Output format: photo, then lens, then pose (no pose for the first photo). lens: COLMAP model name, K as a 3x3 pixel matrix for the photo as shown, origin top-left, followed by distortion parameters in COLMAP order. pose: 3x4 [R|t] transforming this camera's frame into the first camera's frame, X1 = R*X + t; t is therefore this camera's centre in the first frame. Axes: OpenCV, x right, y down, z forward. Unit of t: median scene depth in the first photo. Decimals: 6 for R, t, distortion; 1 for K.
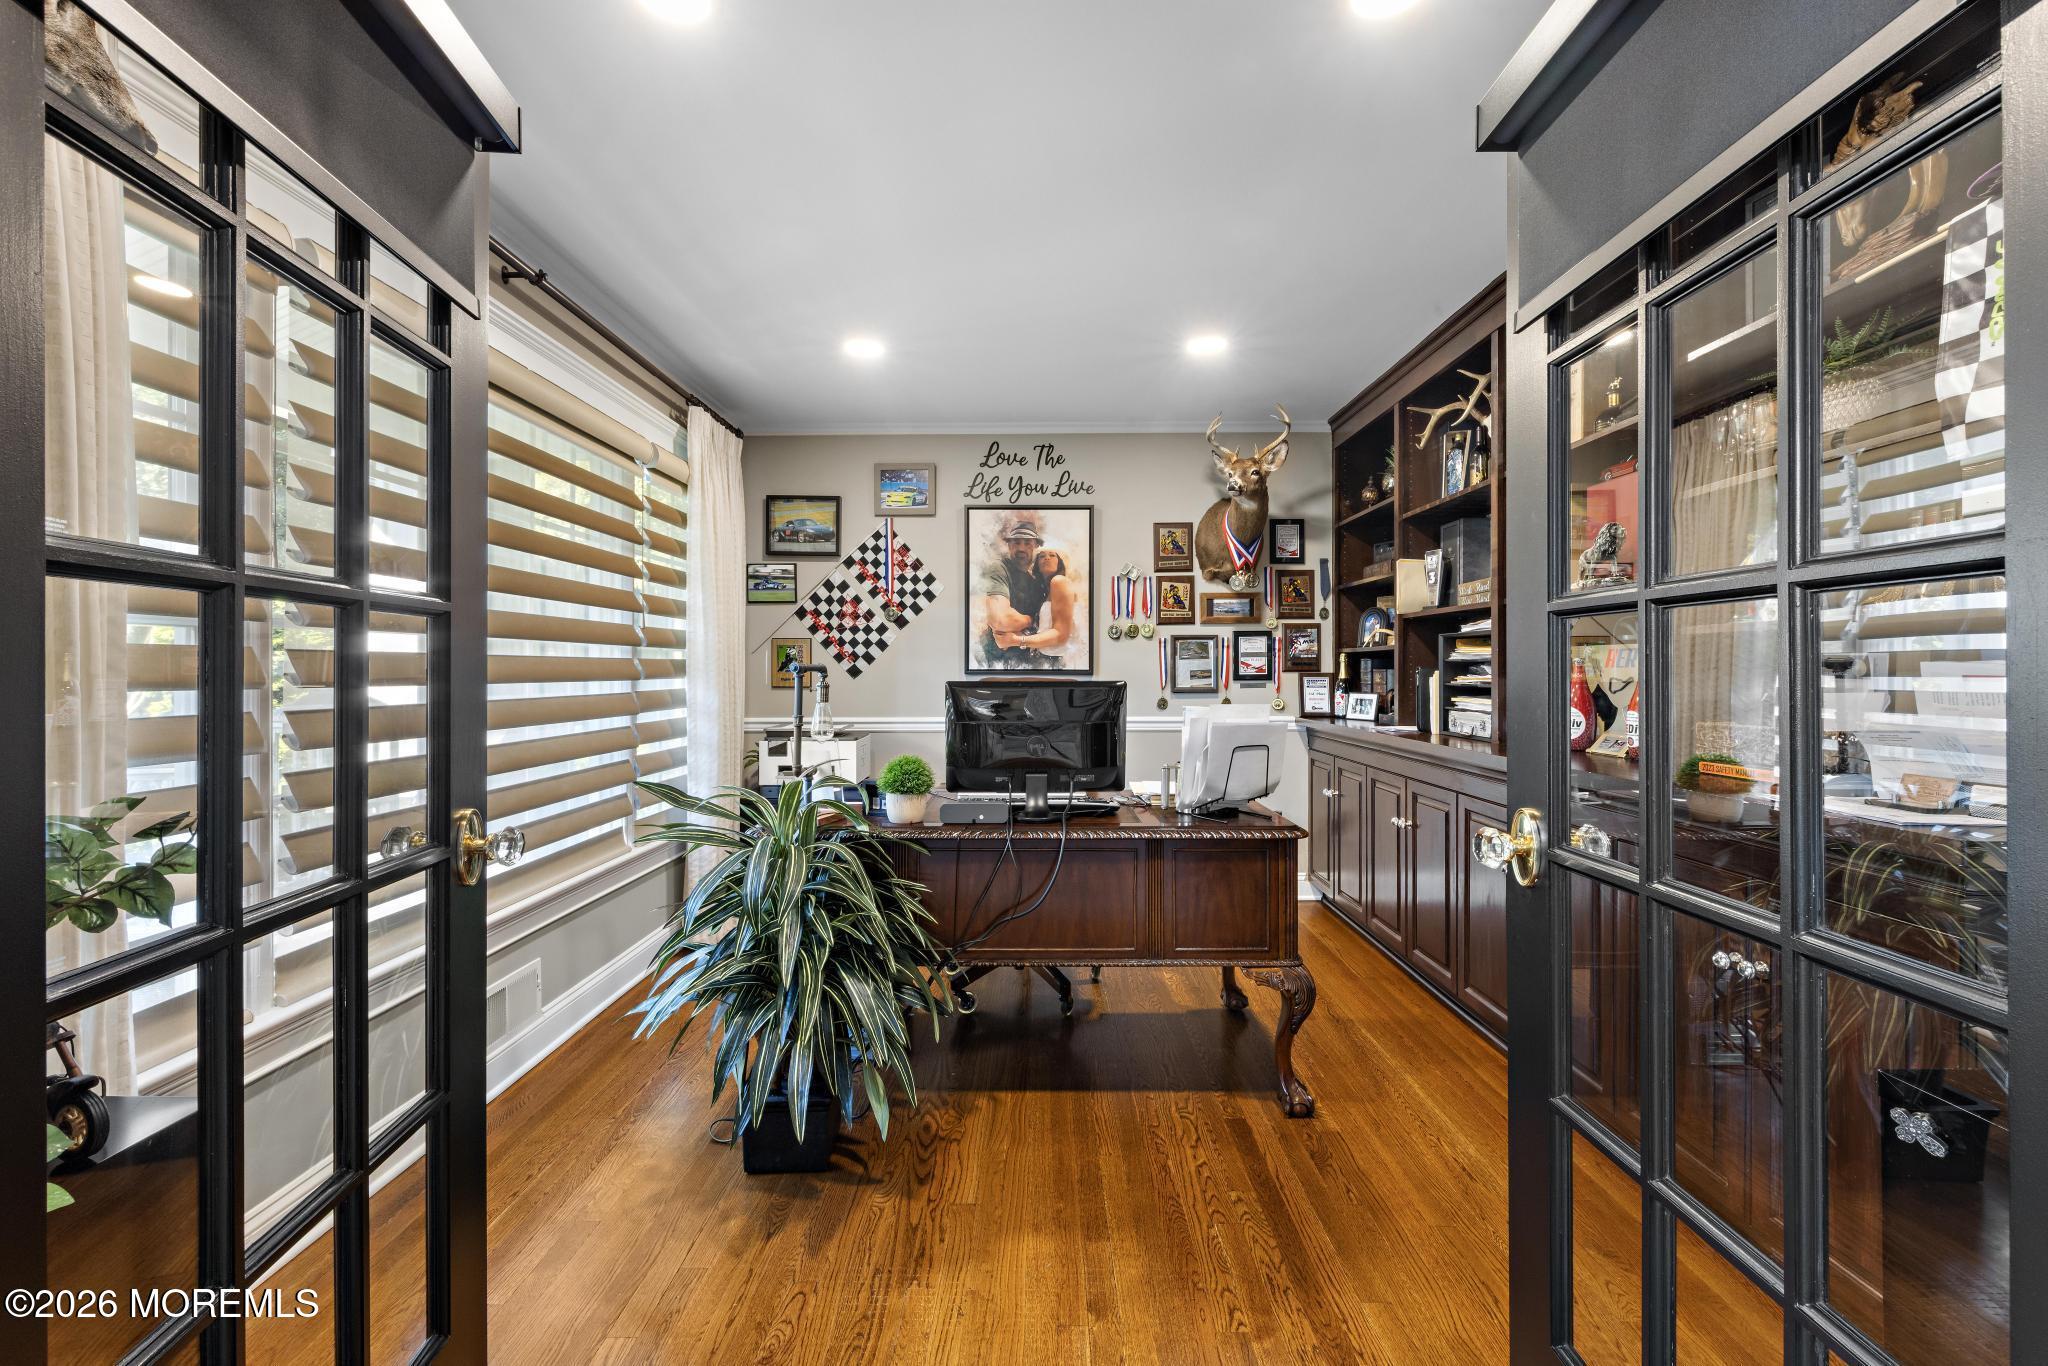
lens RADIAL K [[879.7, 0, 1024.8], [0, 879.7, 671.5], [0, 0, 1]] dist [0.001587, 0.000021]
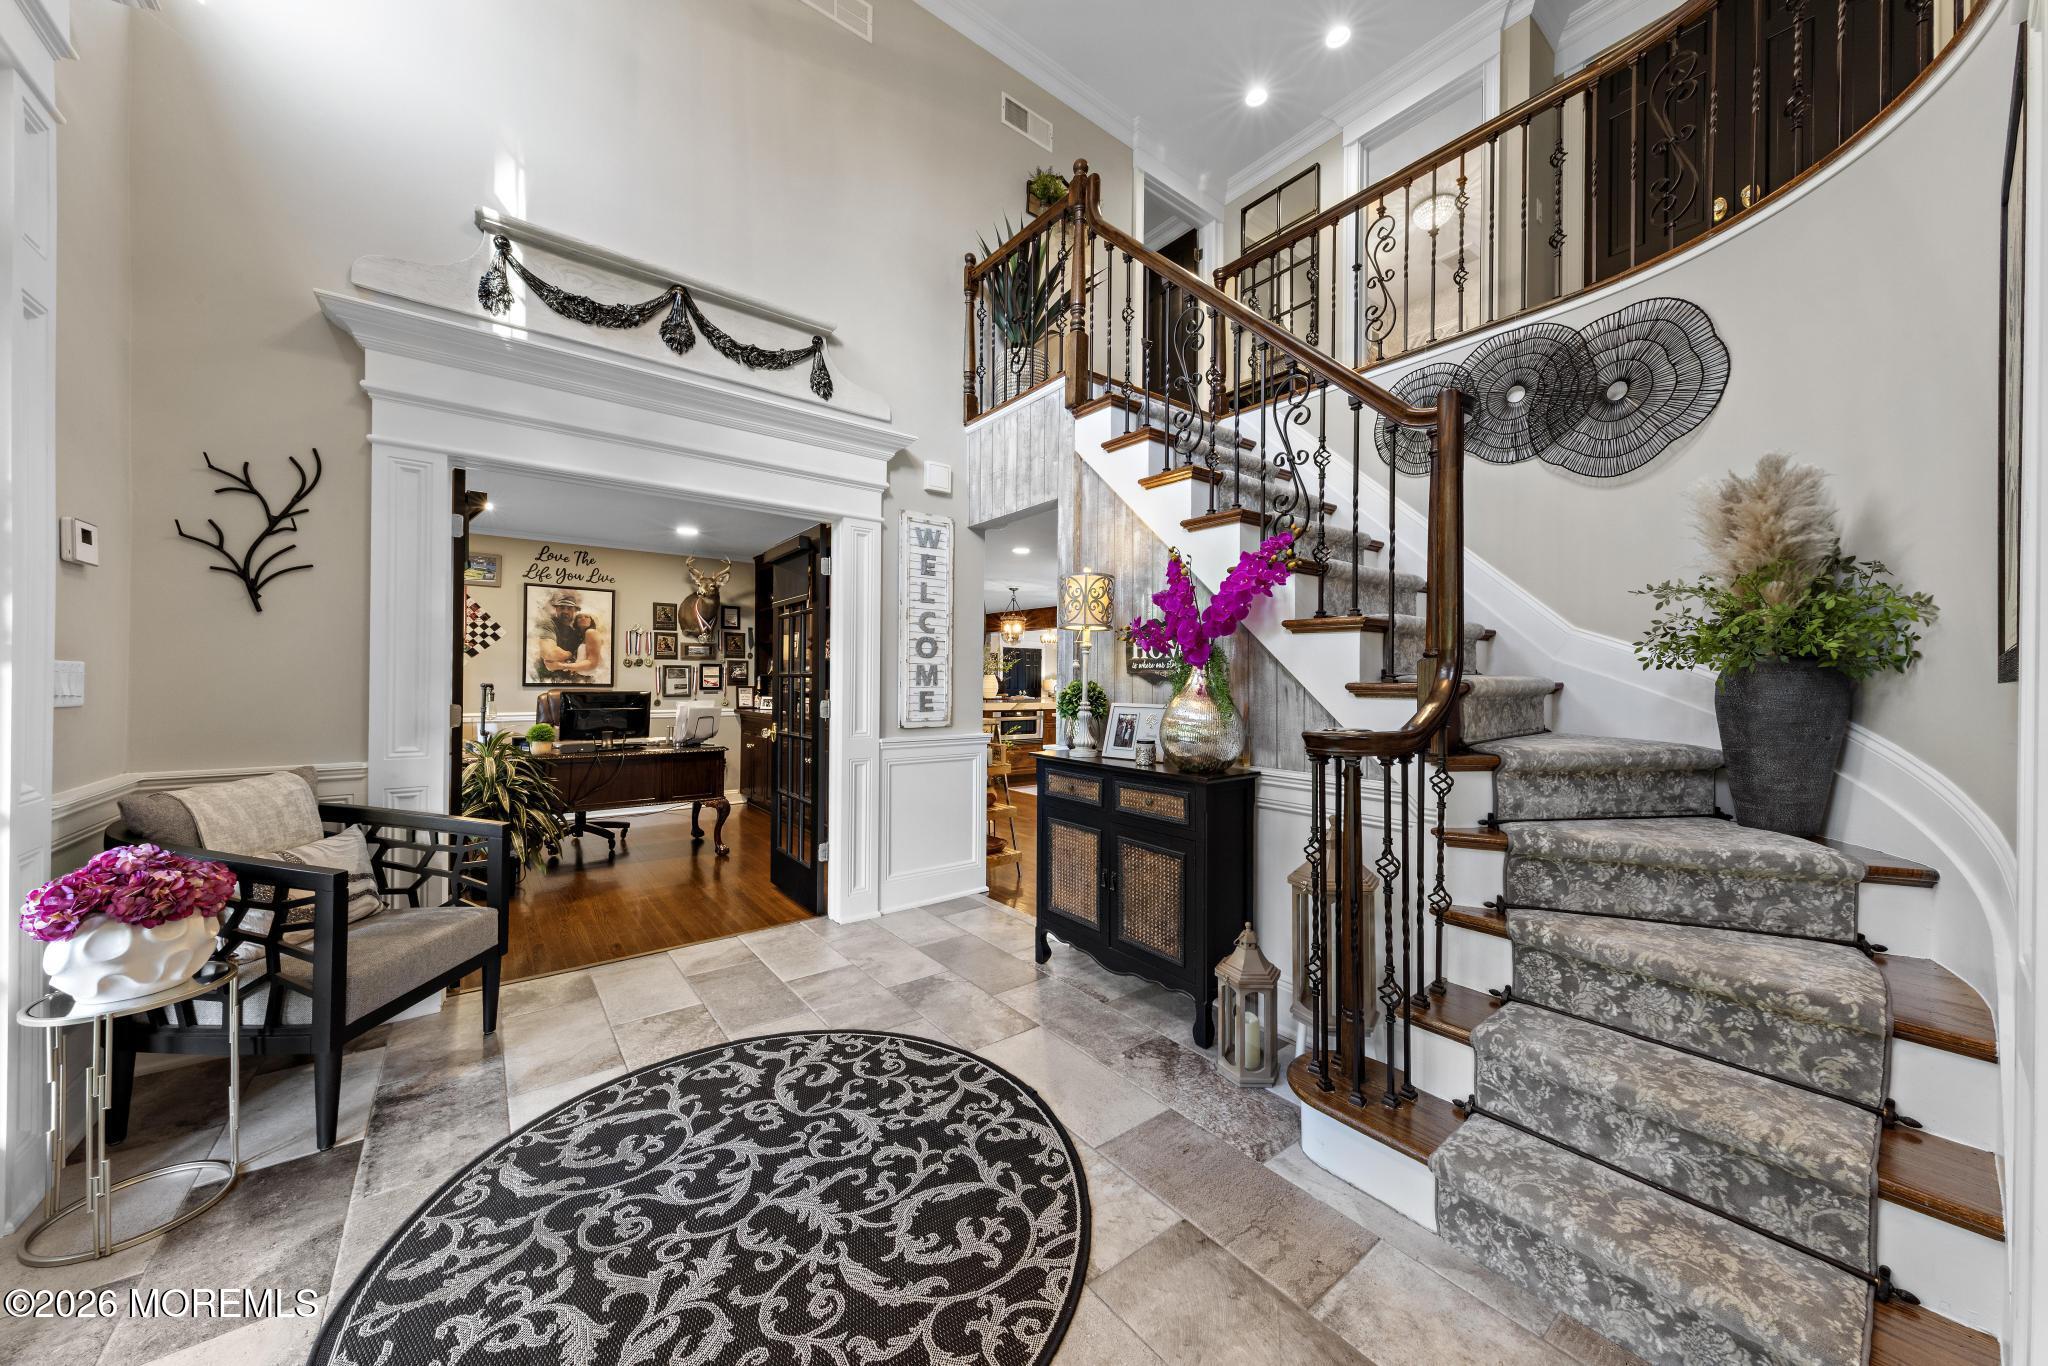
lens RADIAL K [[708.4, 0, 1033.2], [0, 708.4, 680.4], [0, 0, 1]] dist [0.001469, -0.000033]
pose [[0.783954, 0.008881, 0.620755, -0.143181], [-0.009126, 0.999954, -0.002781, -0.012523], [-0.620751, -0.003485, 0.784000, -0.623839]]
